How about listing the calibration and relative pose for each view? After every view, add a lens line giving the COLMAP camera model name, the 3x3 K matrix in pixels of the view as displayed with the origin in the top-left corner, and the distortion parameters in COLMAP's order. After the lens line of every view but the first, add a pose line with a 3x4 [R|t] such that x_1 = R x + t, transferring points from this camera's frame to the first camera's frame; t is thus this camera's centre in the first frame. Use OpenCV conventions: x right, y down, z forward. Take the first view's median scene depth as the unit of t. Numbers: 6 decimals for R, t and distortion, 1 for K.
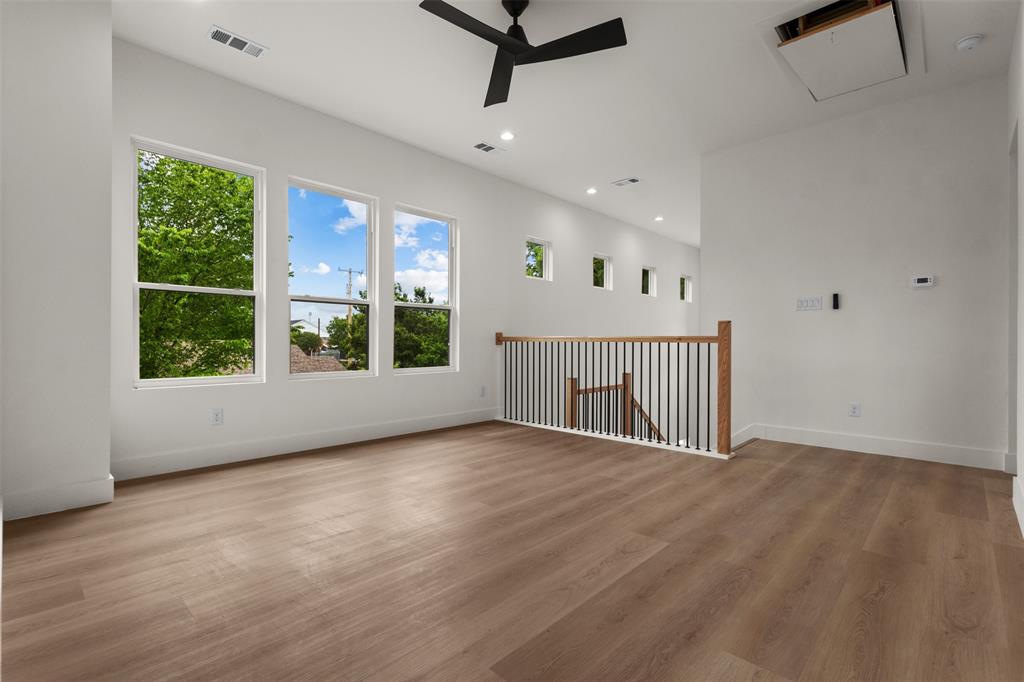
lens RADIAL K [[471.8, 0, 512.0], [0, 471.8, 341.0], [0, 0, 1]] dist [0.000375, 0.000211]
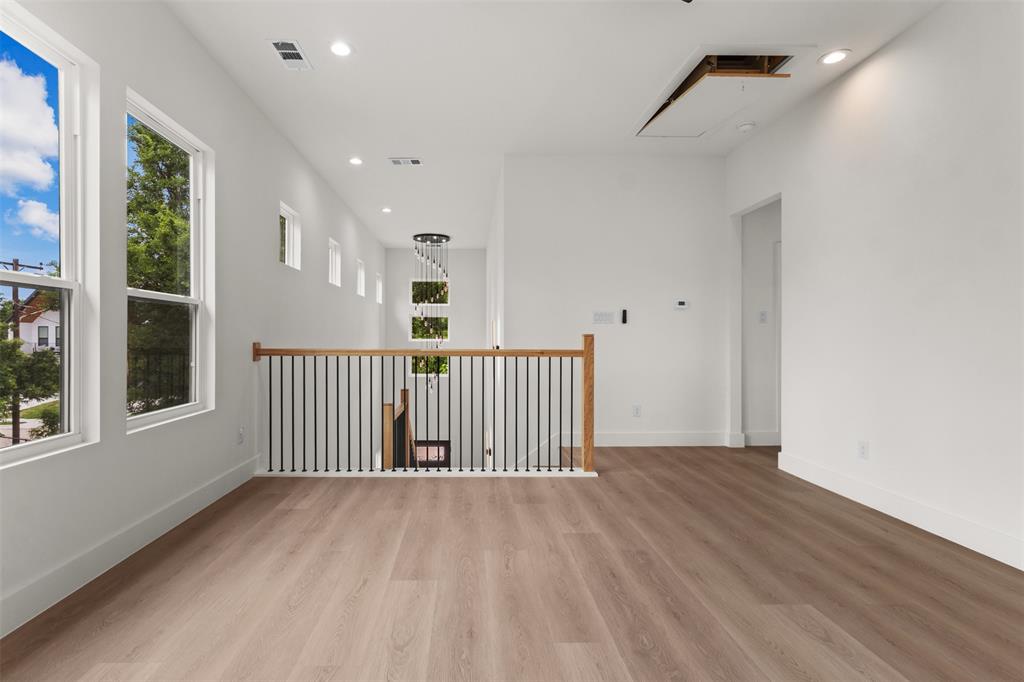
lens RADIAL K [[485.9, 0, 512.0], [0, 485.9, 341.0], [0, 0, 1]] dist [0.000935, 0.000535]
pose [[0.712156, -0.001610, 0.702019, -0.365329], [-0.000473, 0.999996, 0.002773, -0.031489], [-0.702021, -0.002306, 0.712153, 0.398040]]
